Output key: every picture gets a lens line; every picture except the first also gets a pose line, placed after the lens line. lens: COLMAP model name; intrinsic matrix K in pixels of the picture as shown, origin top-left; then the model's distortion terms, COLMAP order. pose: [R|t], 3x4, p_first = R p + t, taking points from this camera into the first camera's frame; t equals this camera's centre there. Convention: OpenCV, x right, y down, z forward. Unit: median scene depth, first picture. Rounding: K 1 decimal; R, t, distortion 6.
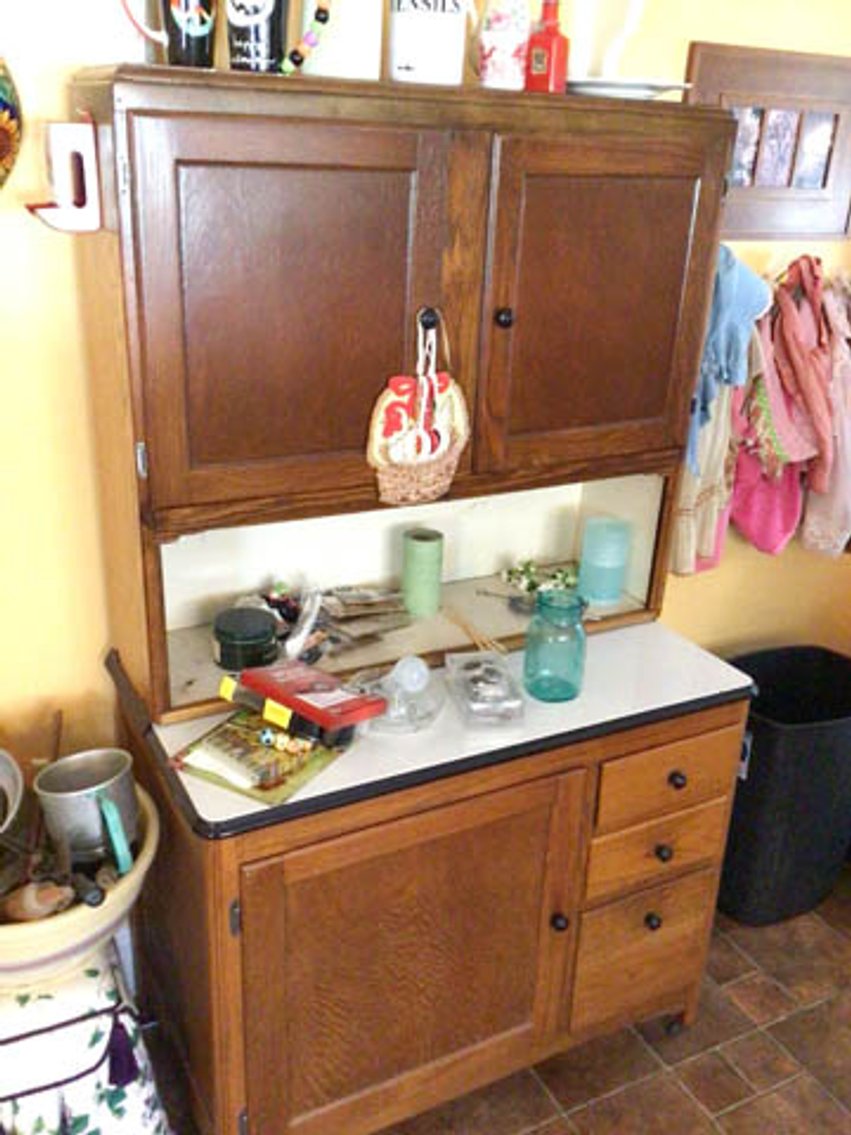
lens RADIAL K [[1020.6, 0, 425.5], [0, 1020.6, 567.5], [0, 0, 1]] dist [0.047497, -0.096864]
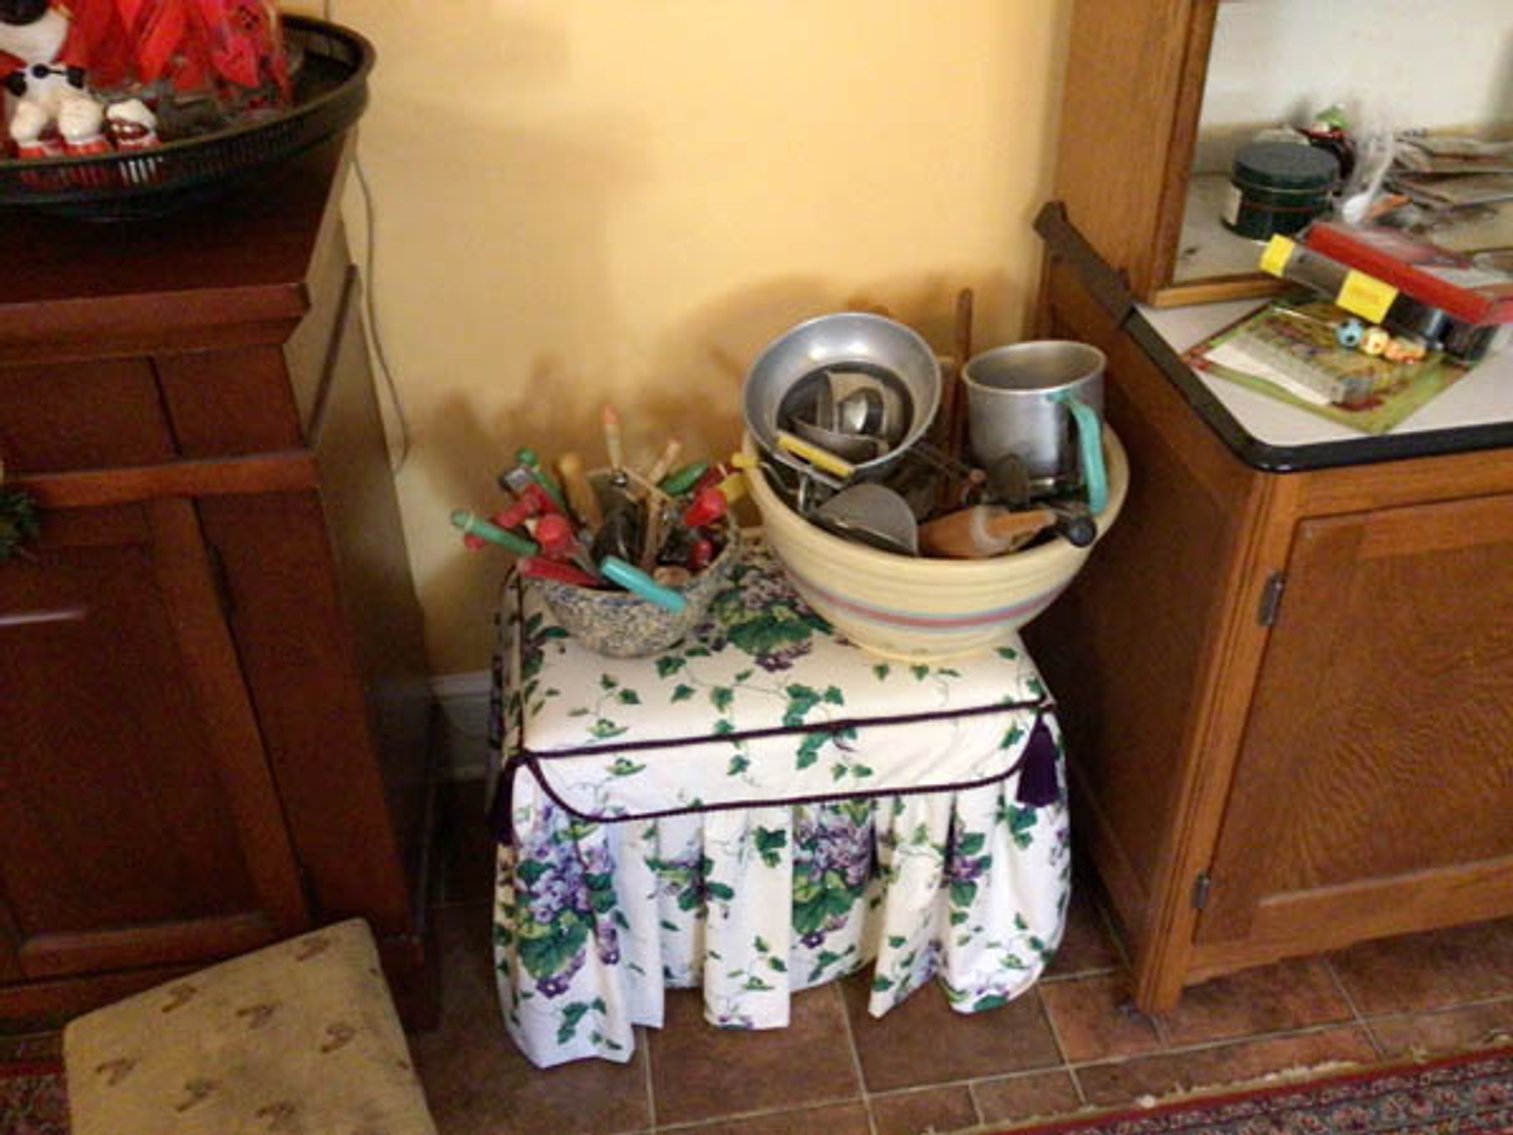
lens RADIAL K [[1360.5, 0, 751.3], [0, 1360.5, 573.2], [0, 0, 1]] dist [0.047497, -0.096864]
pose [[0.947051, 0.135637, -0.291027, -0.231759], [-0.061114, 0.965971, 0.251327, 0.117691], [0.315213, -0.220234, 0.923113, 0.083109]]
